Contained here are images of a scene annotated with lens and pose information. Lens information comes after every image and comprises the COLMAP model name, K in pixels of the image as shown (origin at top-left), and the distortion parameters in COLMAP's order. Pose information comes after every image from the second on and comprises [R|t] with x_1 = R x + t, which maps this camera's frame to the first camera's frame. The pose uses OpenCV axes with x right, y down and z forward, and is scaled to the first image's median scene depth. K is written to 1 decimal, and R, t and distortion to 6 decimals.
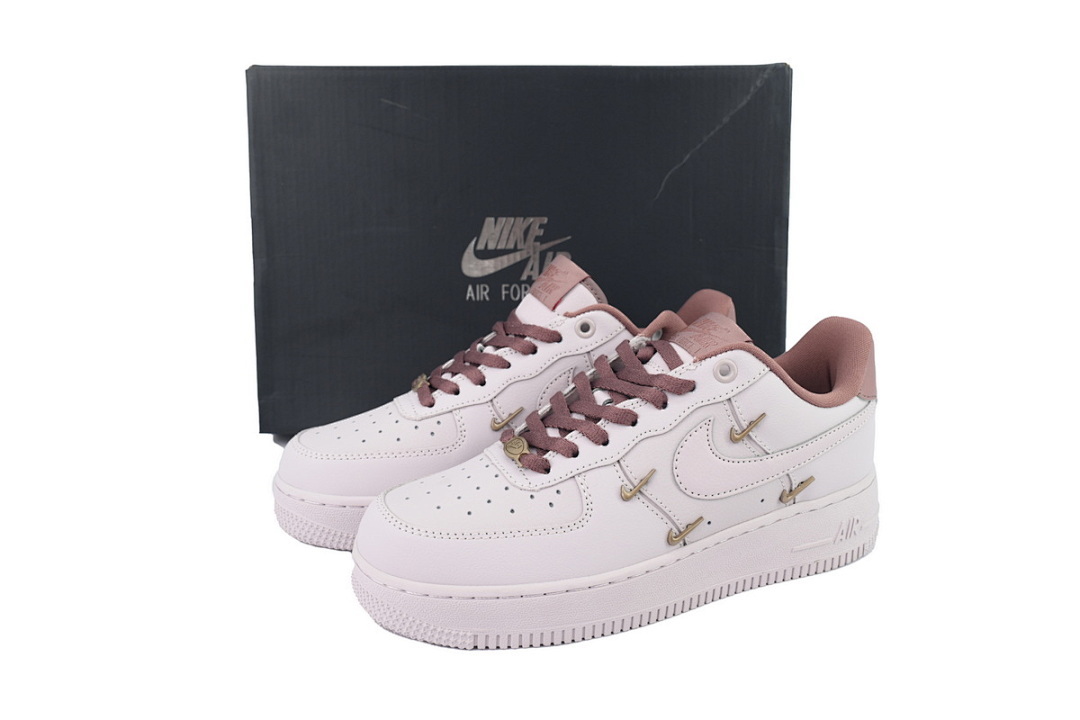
lens RADIAL K [[913.7, 0, 540.0], [0, 913.7, 360.0], [0, 0, 1]] dist [0.001561, 0.002698]
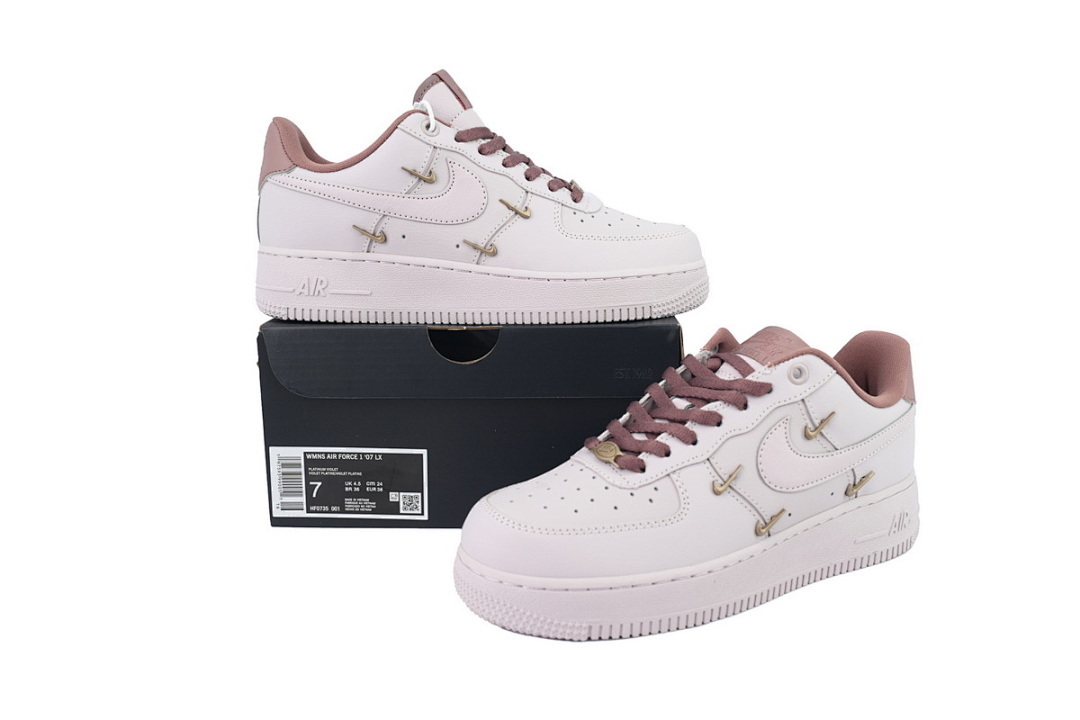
lens RADIAL K [[913.7, 0, 540.0], [0, 913.7, 360.0], [0, 0, 1]] dist [0.001561, 0.002698]
pose [[0.994729, -0.020194, 0.100527, -0.215041], [0.027686, 0.996897, -0.073694, 0.067743], [-0.098727, 0.076089, 0.992201, -0.057831]]
